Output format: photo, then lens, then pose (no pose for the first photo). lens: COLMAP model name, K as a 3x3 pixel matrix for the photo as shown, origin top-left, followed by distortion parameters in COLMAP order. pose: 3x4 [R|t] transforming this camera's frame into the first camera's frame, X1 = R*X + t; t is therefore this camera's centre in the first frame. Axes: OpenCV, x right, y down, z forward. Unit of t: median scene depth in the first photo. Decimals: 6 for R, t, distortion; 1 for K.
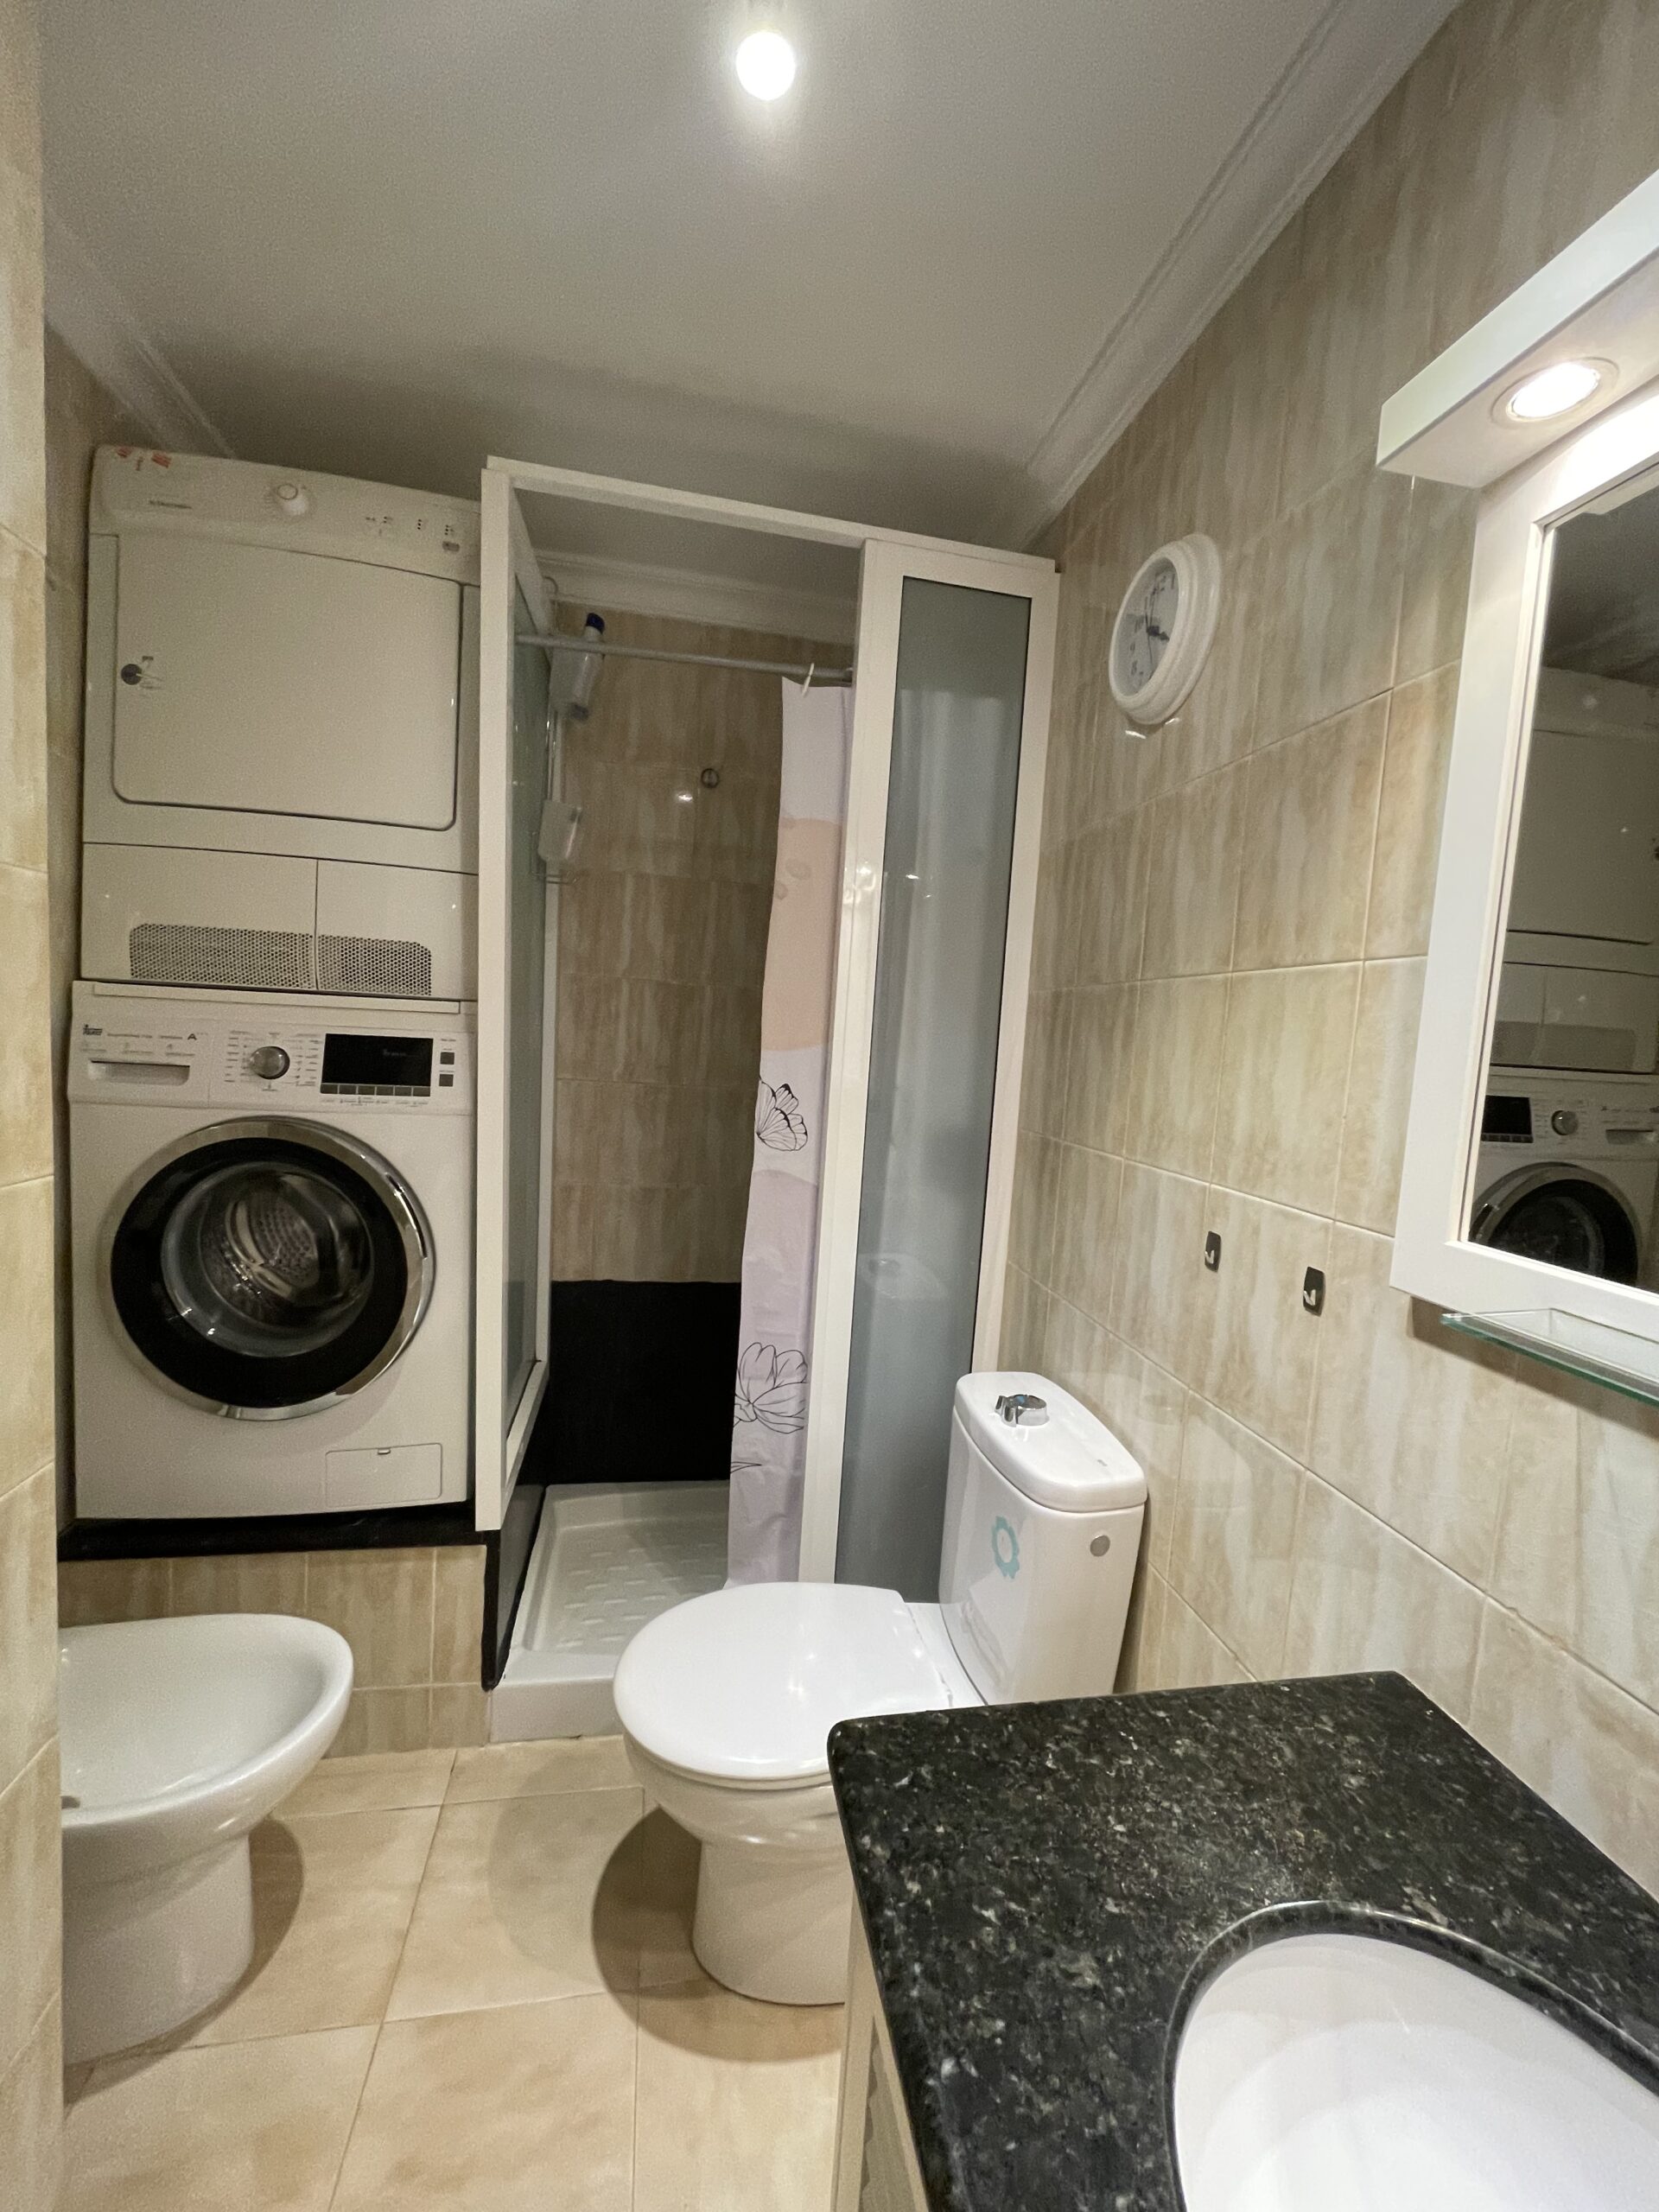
lens RADIAL K [[891.8, 0, 832.6], [0, 891.8, 1099.7], [0, 0, 1]] dist [-0.003762, 0.000772]
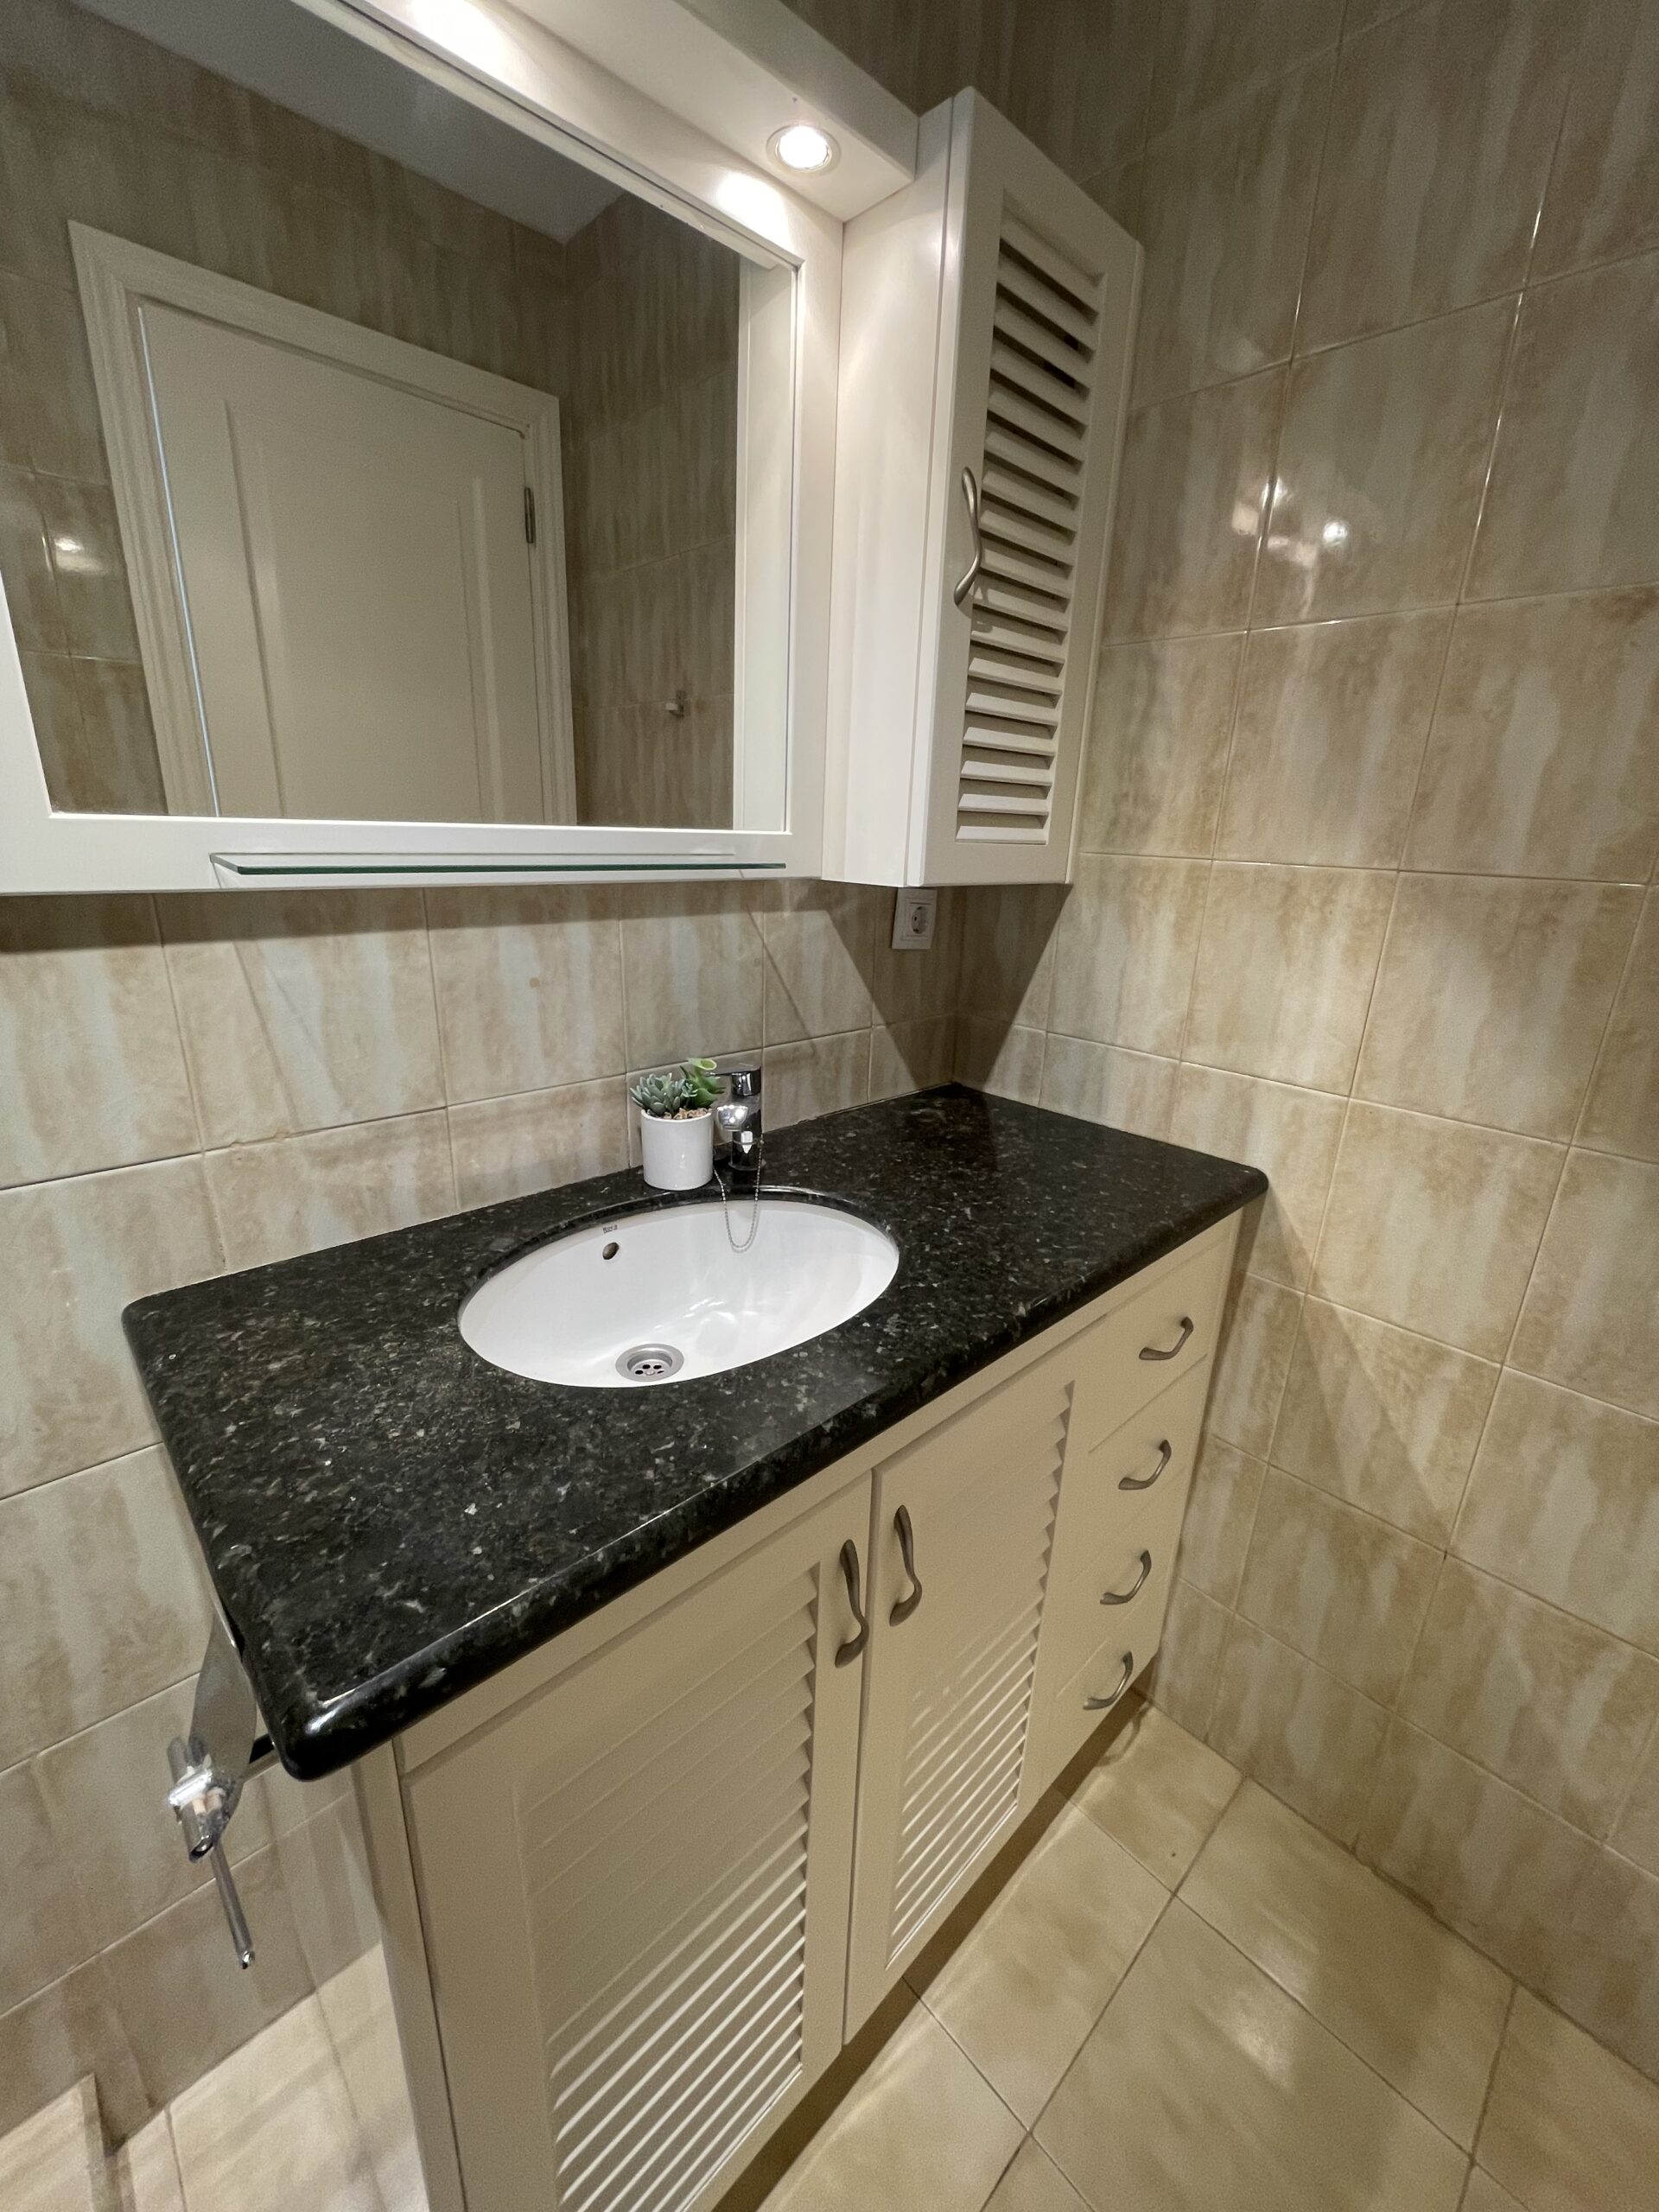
lens RADIAL K [[891.8, 0, 828.2], [0, 891.8, 1105.4], [0, 0, 1]] dist [-0.003762, 0.000772]
pose [[-0.534066, -0.326202, 0.779978, -0.529071], [0.006177, 0.921037, 0.389426, 0.100558], [-0.845420, 0.212797, -0.489880, 0.960257]]
